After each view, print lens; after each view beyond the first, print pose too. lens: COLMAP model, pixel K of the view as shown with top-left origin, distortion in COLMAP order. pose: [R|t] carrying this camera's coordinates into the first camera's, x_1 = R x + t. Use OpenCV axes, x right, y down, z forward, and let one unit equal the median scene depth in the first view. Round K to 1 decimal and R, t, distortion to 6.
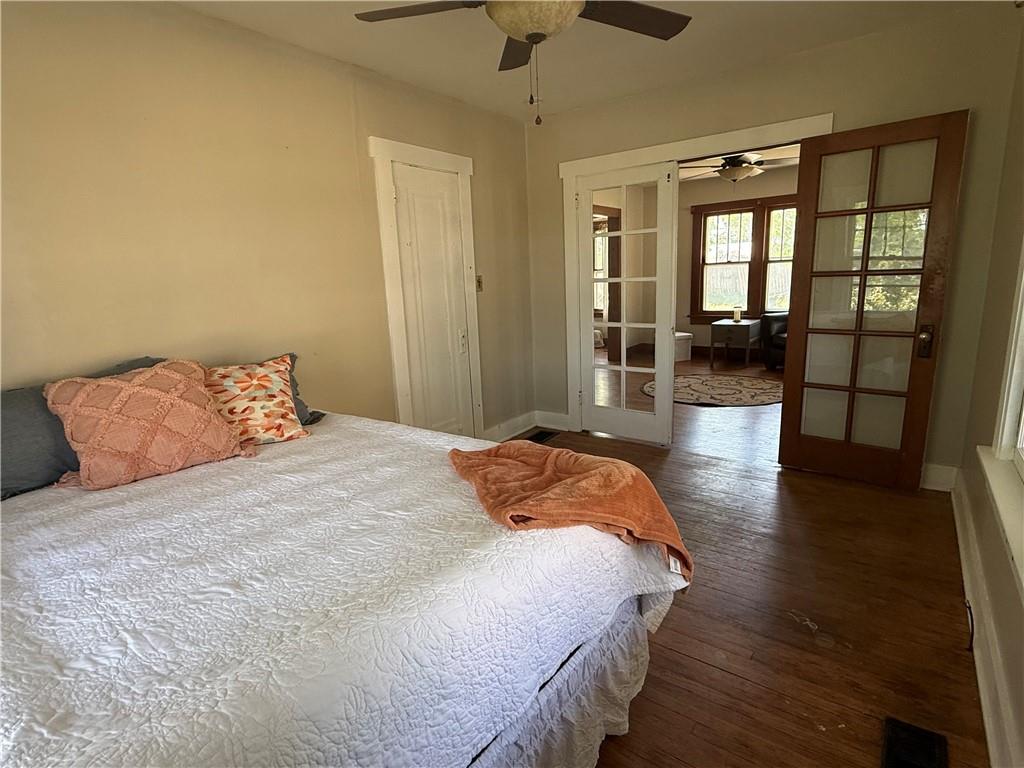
lens RADIAL K [[529.0, 0, 510.7], [0, 529.0, 385.2], [0, 0, 1]] dist [0.001658, 0.000698]
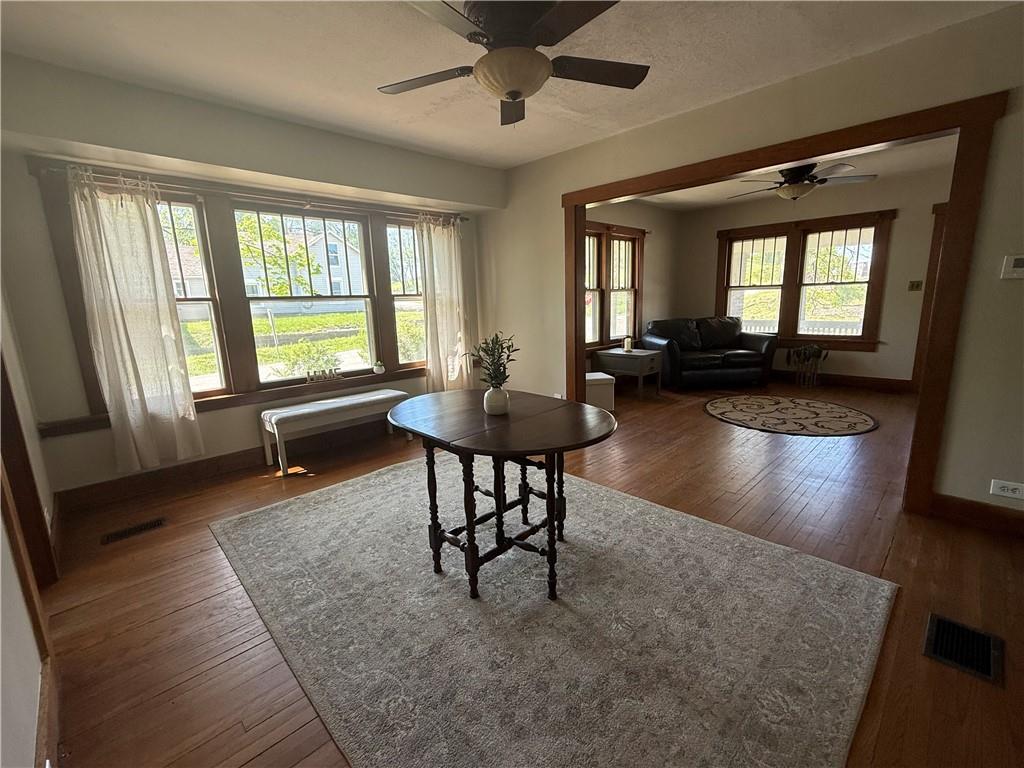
lens RADIAL K [[439.8, 0, 506.9], [0, 439.8, 387.8], [0, 0, 1]] dist [-0.003736, 0.000821]
pose [[0.158168, -0.160130, 0.974341, -0.378244], [0.223687, 0.966920, 0.122598, -0.197951], [-0.961742, 0.198557, 0.188755, 1.048214]]
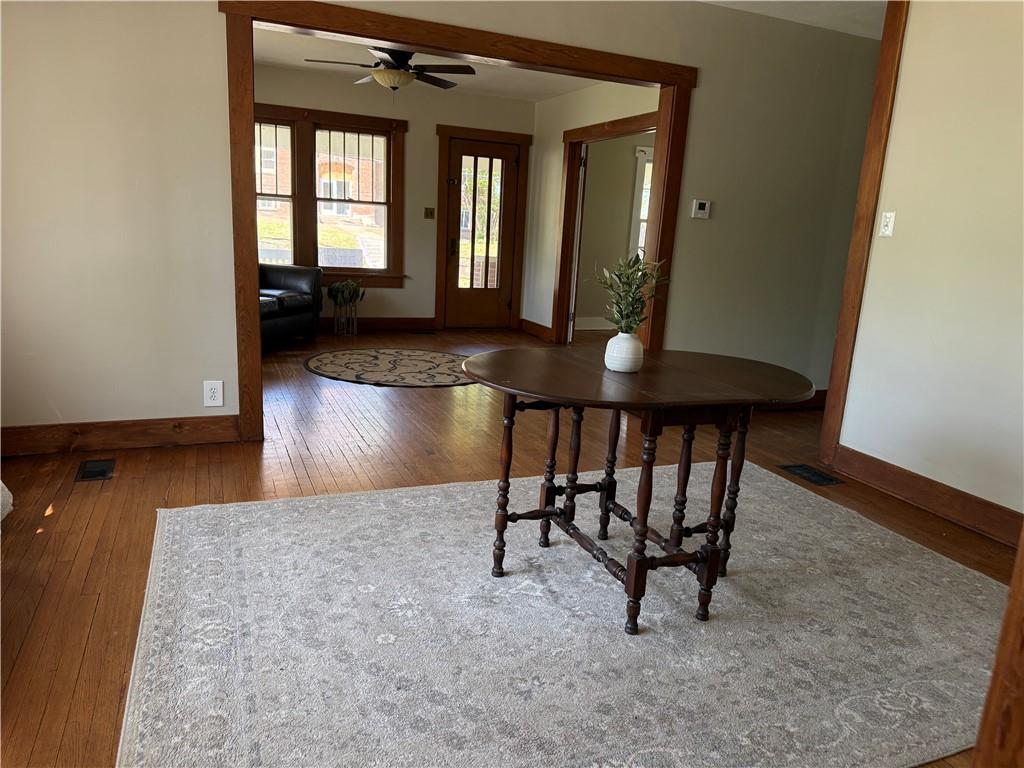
lens RADIAL K [[730.2, 0, 515.9], [0, 730.2, 394.1], [0, 0, 1]] dist [0.033608, -0.037405]
pose [[-0.867022, -0.116921, 0.484358, -0.216613], [0.082470, 0.924998, 0.370915, -0.264579], [-0.491398, 0.361536, -0.792351, 1.400495]]
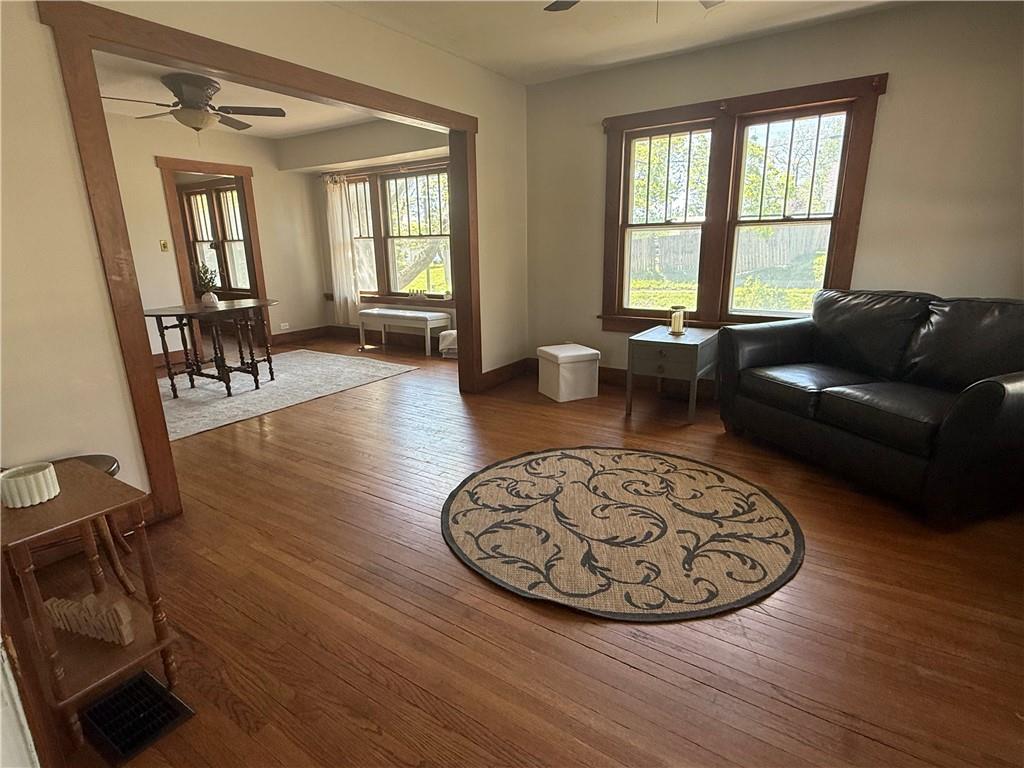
lens RADIAL K [[529.0, 0, 503.2], [0, 529.0, 386.4], [0, 0, 1]] dist [0.001658, 0.000698]
pose [[0.998771, 0.006068, 0.049192, 0.217219], [-0.008949, 0.998244, 0.058563, -0.093727], [-0.048750, -0.058932, 0.997071, 0.451369]]
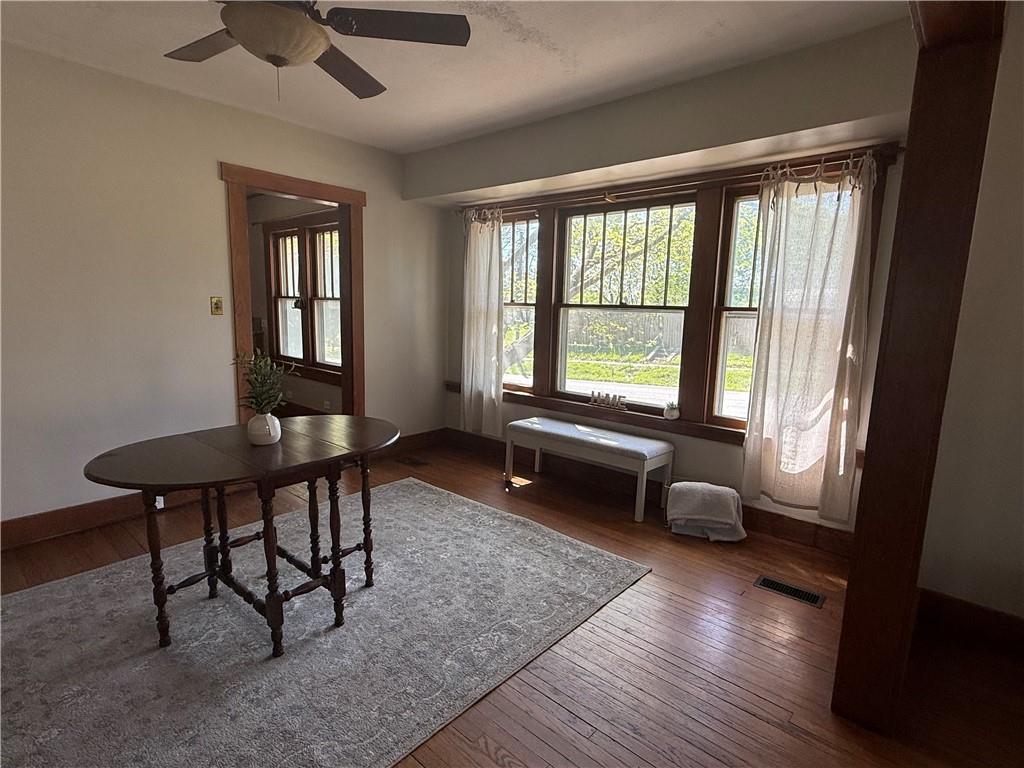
lens RADIAL K [[529.0, 0, 509.9], [0, 529.0, 388.7], [0, 0, 1]] dist [0.001658, 0.000698]
pose [[0.994671, 0.074875, -0.070871, 0.053332], [-0.078033, 0.996027, -0.042898, -0.177606], [0.067378, 0.048199, 0.996563, 0.819821]]
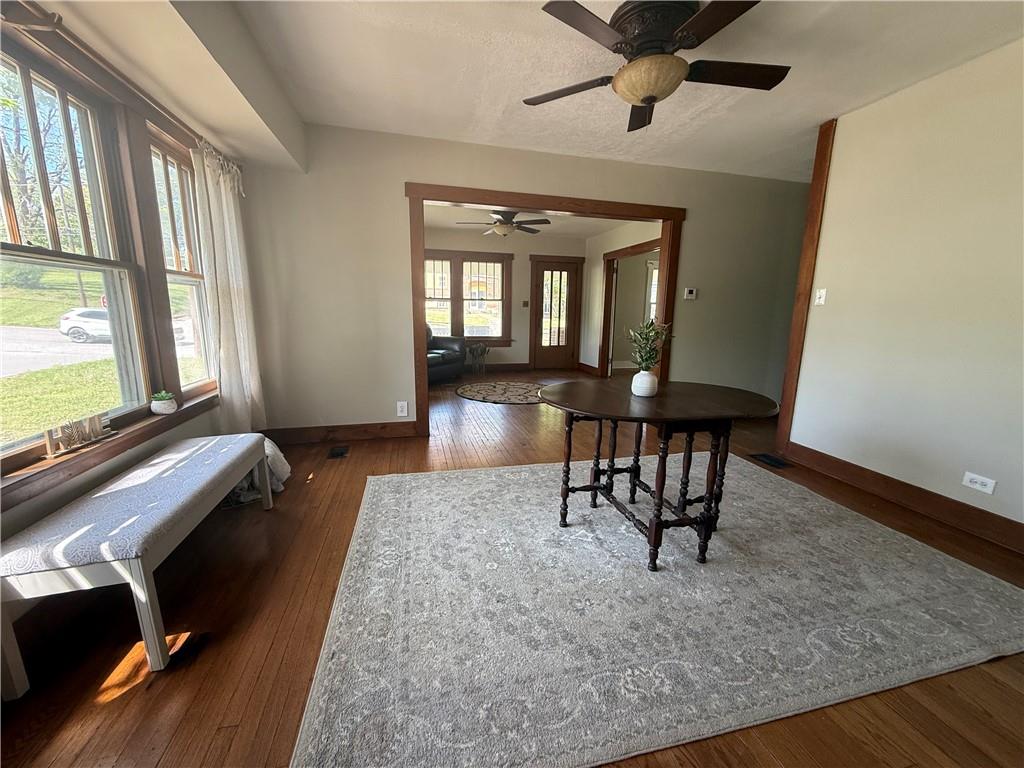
lens RADIAL K [[411.8, 0, 511.2], [0, 411.8, 387.8], [0, 0, 1]] dist [-0.004402, 0.001292]
pose [[-0.778616, -0.086523, 0.621507, -0.203319], [0.144112, 0.939318, 0.311308, -0.255431], [-0.610728, 0.331956, -0.718899, 1.372101]]
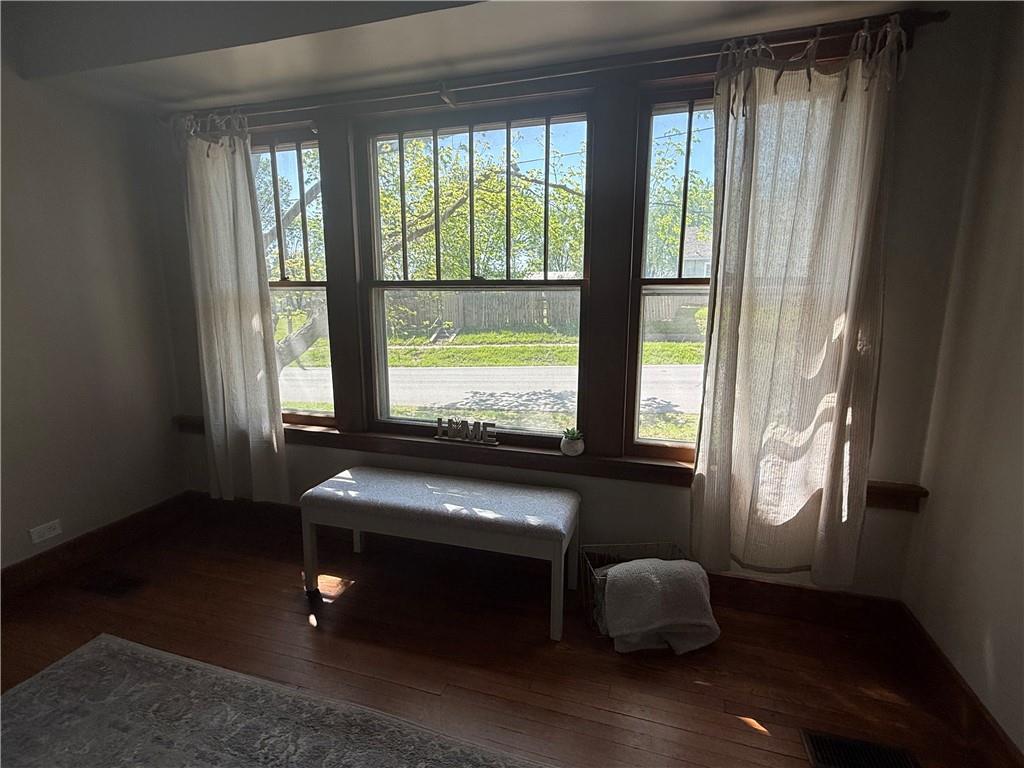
lens RADIAL K [[497.4, 0, 510.7], [0, 497.4, 384.8], [0, 0, 1]] dist [-0.003201, -0.000270]
pose [[0.938199, -0.025075, 0.345186, 0.031746], [0.033772, 0.999245, -0.019203, -0.219534], [-0.344444, 0.029674, 0.938338, 1.049314]]
